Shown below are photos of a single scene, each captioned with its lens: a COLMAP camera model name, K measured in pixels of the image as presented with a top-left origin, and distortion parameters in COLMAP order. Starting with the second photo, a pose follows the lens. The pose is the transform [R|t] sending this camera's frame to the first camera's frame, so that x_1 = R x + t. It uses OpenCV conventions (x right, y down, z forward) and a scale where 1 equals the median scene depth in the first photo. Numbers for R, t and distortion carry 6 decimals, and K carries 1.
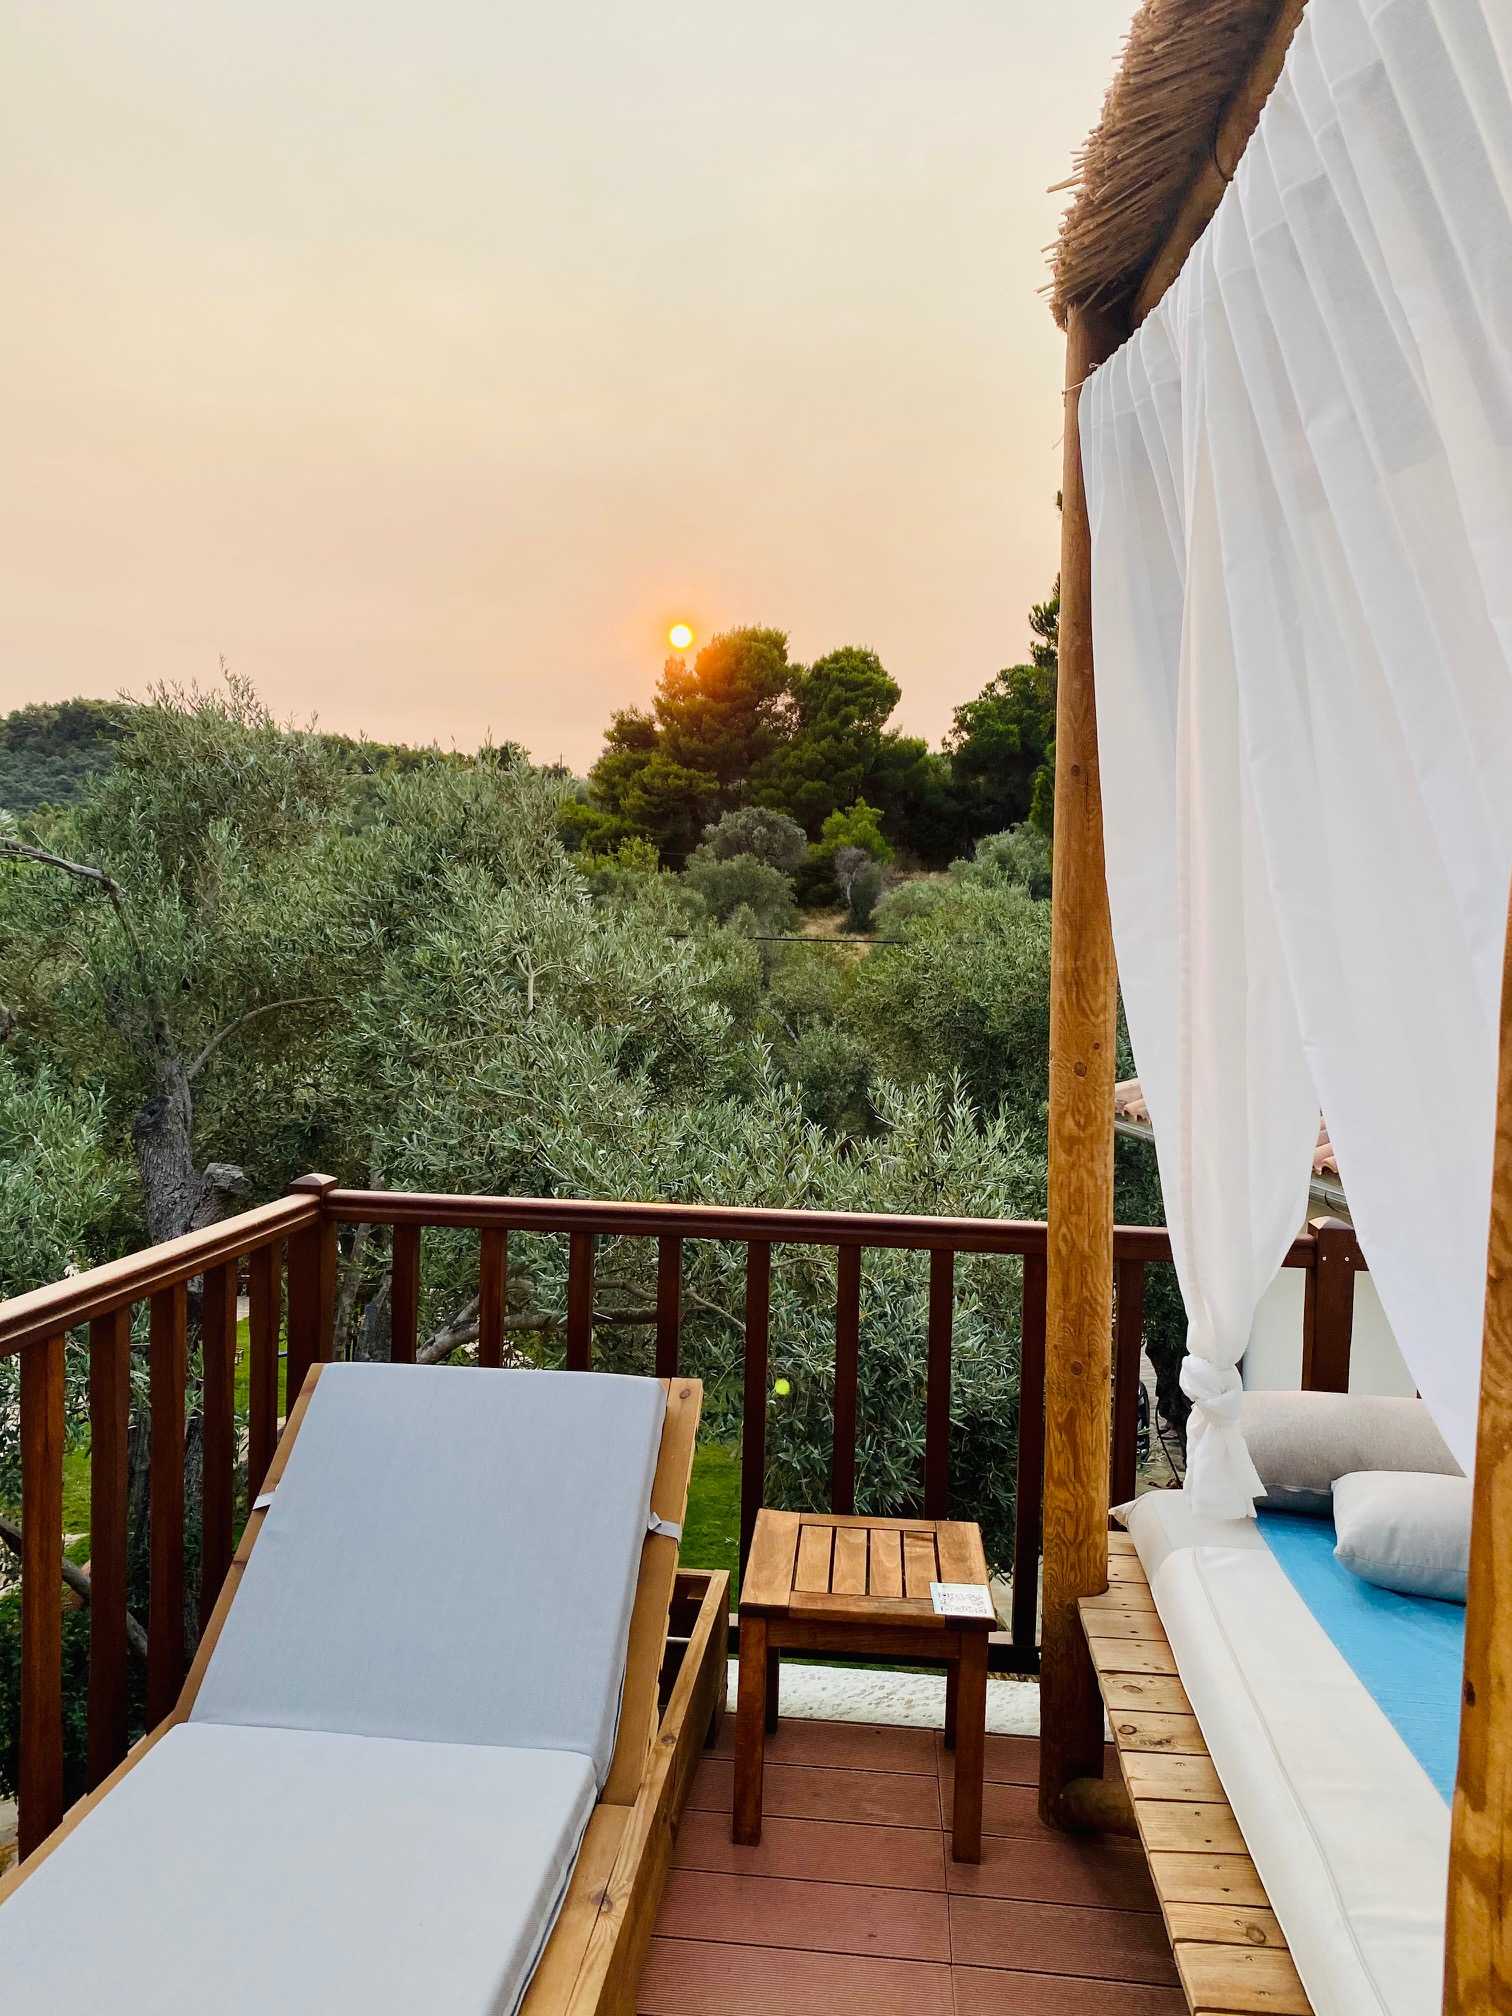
lens RADIAL K [[1500.6, 0, 763.5], [0, 1500.6, 1045.8], [0, 0, 1]] dist [0.040842, -0.002016]
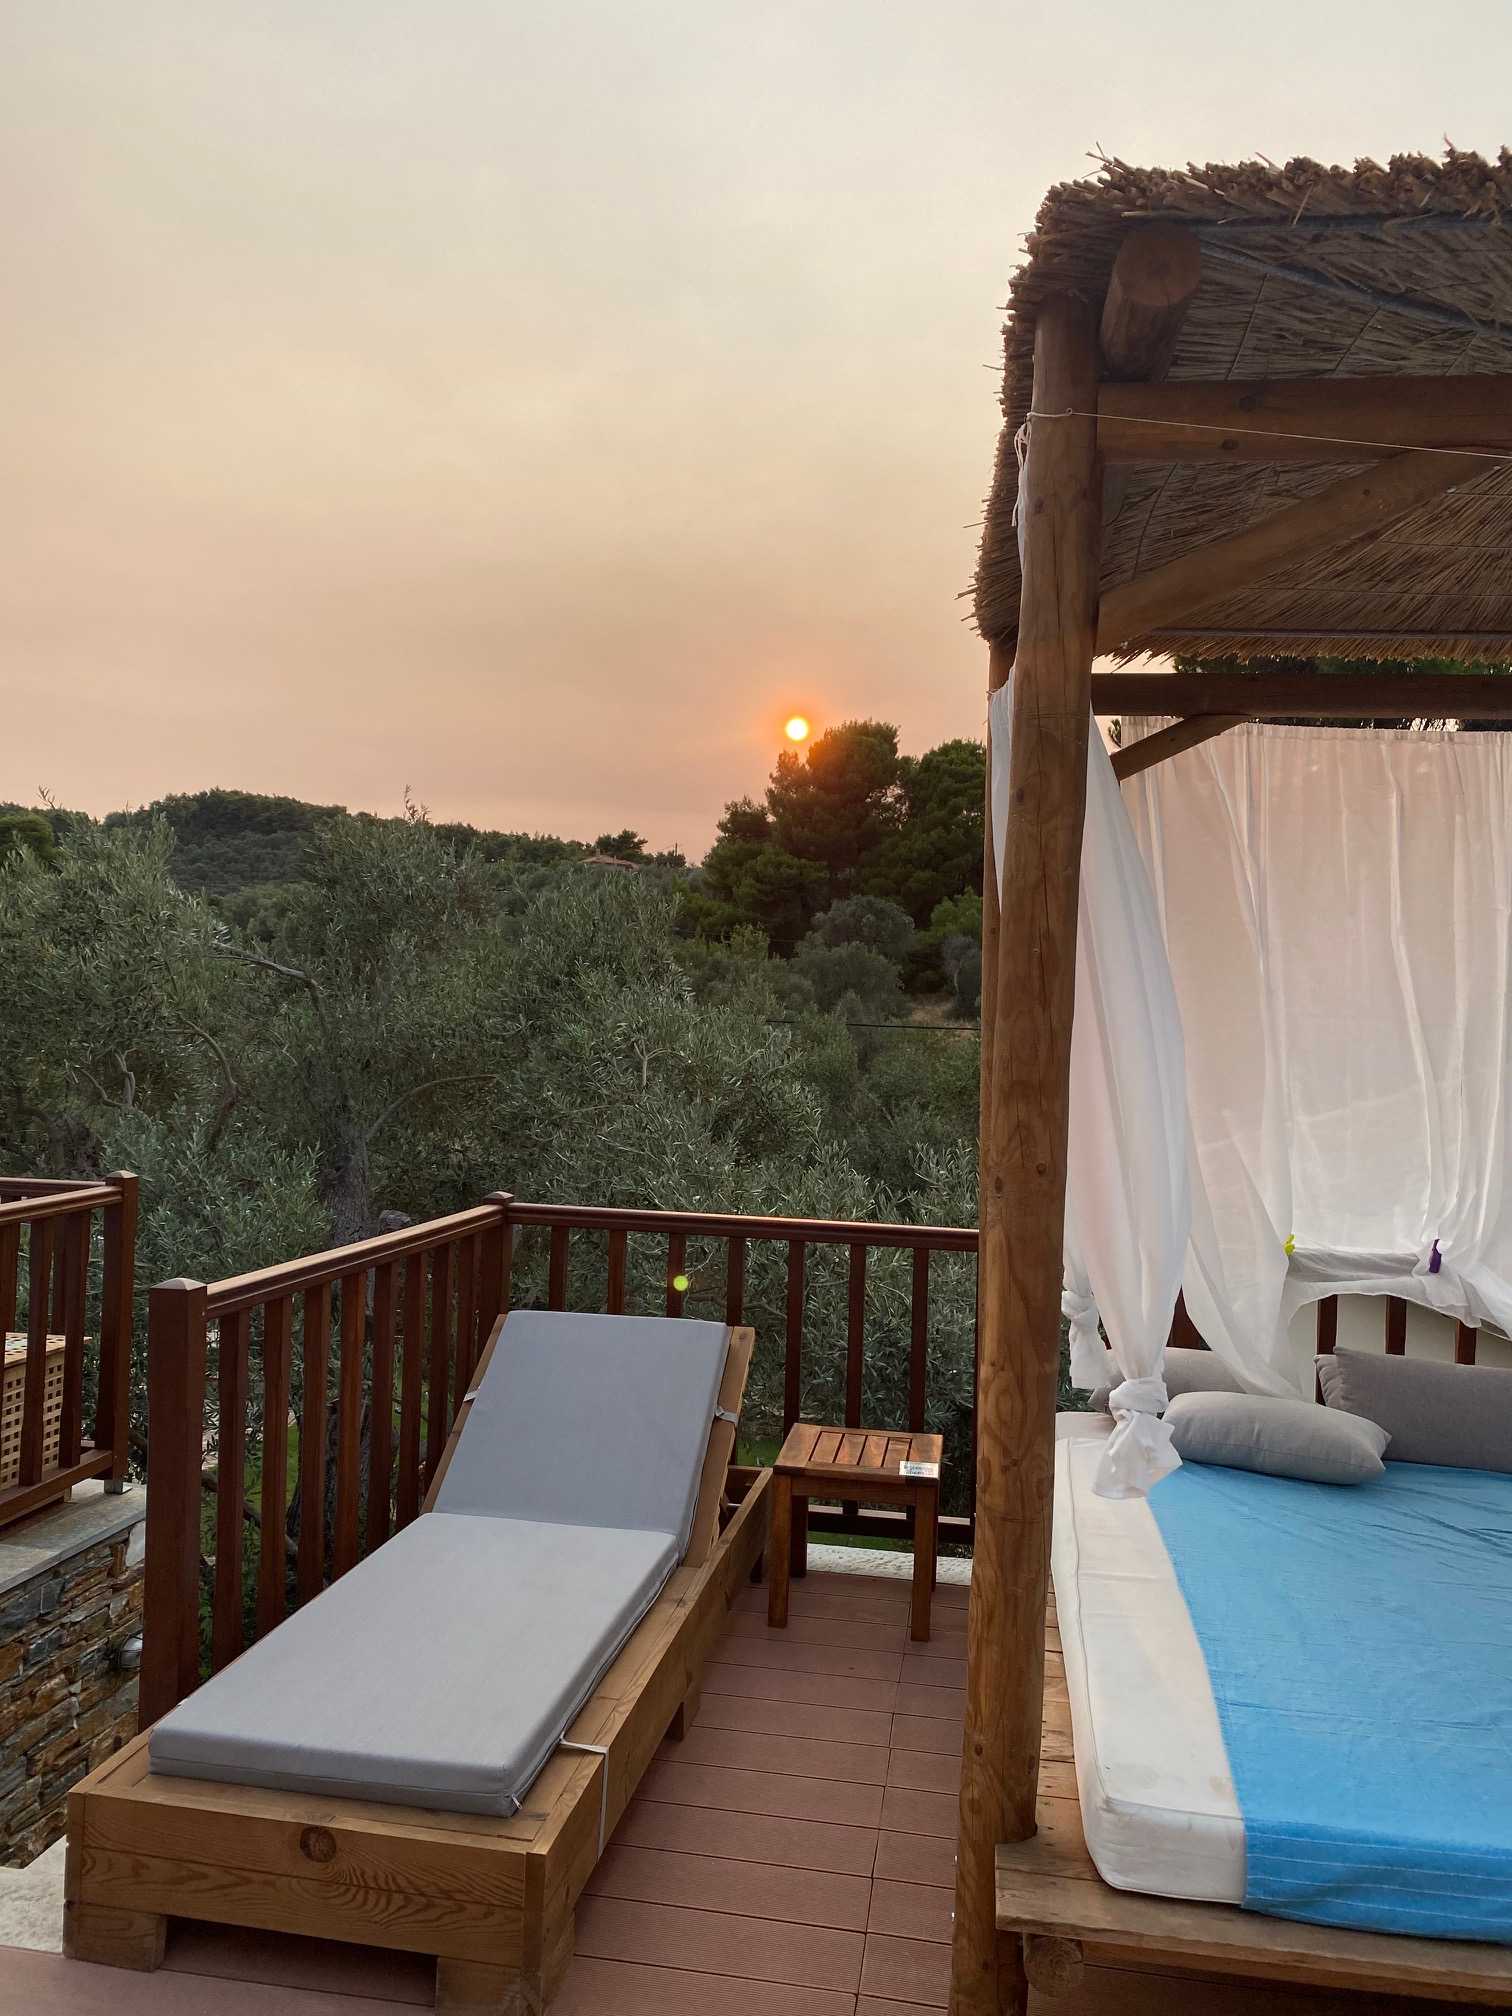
lens RADIAL K [[1536.9, 0, 756.0], [0, 1536.9, 1008.0], [0, 0, 1]] dist [0.065881, 0.000388]
pose [[0.996769, 0.005219, -0.080147, 0.021266], [-0.011681, 0.996696, -0.080376, 0.006957], [0.079463, 0.081053, 0.993537, -0.143669]]
